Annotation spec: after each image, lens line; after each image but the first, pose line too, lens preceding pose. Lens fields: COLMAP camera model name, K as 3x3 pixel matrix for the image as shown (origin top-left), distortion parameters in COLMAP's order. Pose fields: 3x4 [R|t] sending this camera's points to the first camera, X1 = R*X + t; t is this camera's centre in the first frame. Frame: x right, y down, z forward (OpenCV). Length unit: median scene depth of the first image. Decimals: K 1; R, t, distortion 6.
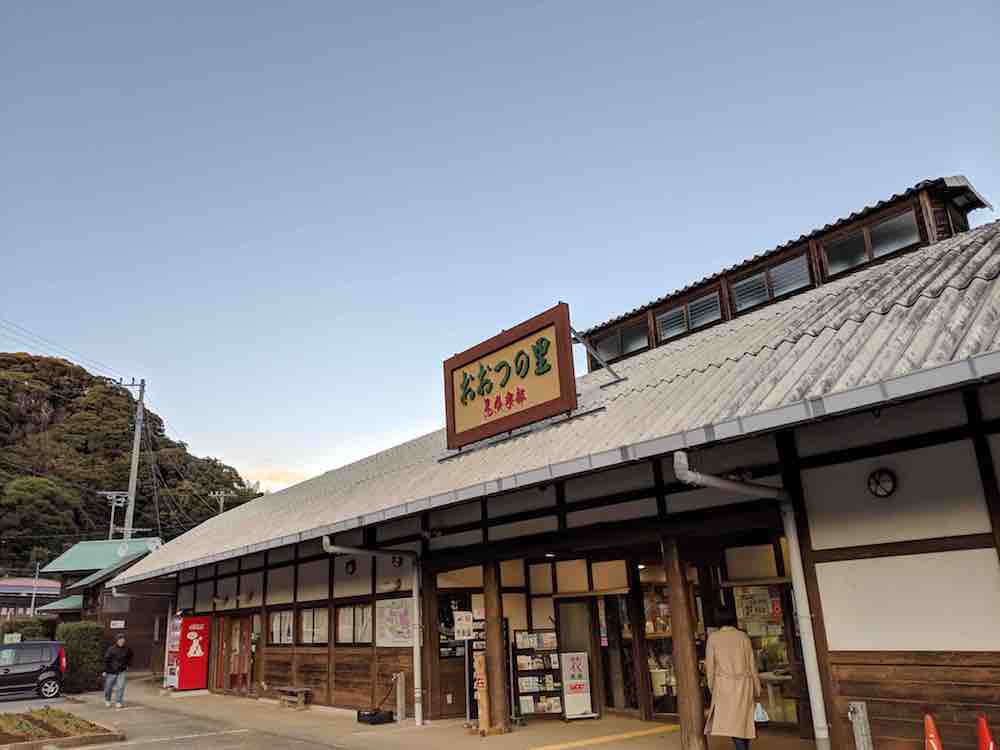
lens RADIAL K [[803.8, 0, 452.4], [0, 803.8, 360.4], [0, 0, 1]] dist [0.047584, -0.045441]
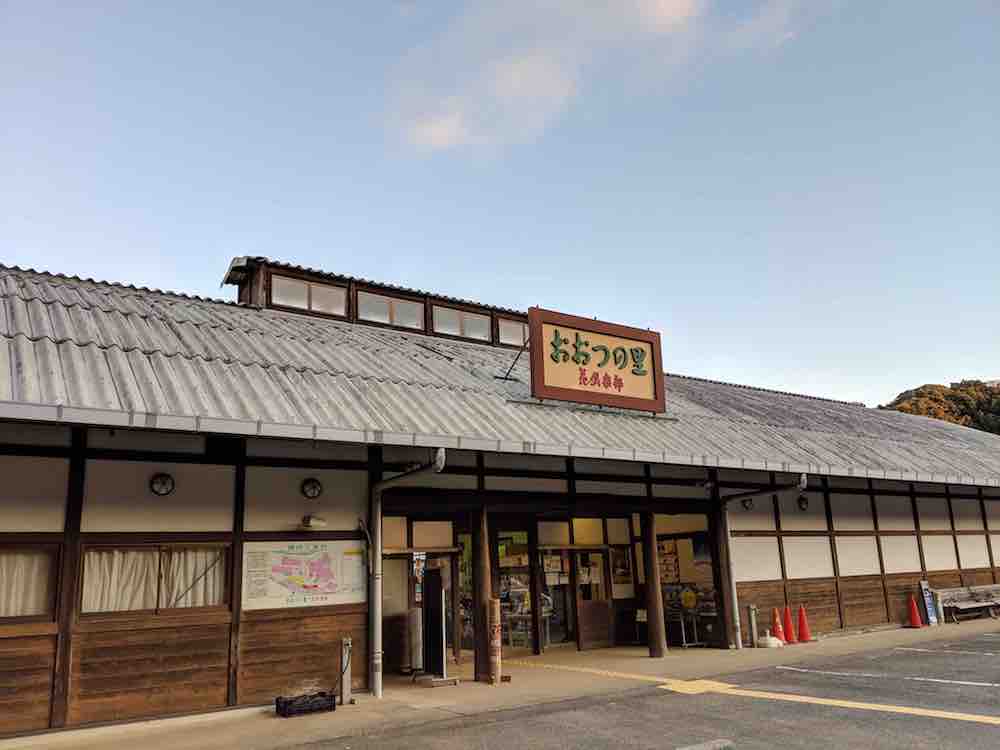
lens RADIAL K [[803.8, 0, 498.5], [0, 803.8, 377.1], [0, 0, 1]] dist [0.047584, -0.045441]
pose [[-0.015984, 0.277131, 0.960699, -1.023344], [-0.267474, 0.924620, -0.271174, 0.392886], [-0.963433, -0.261297, 0.059346, 1.054488]]
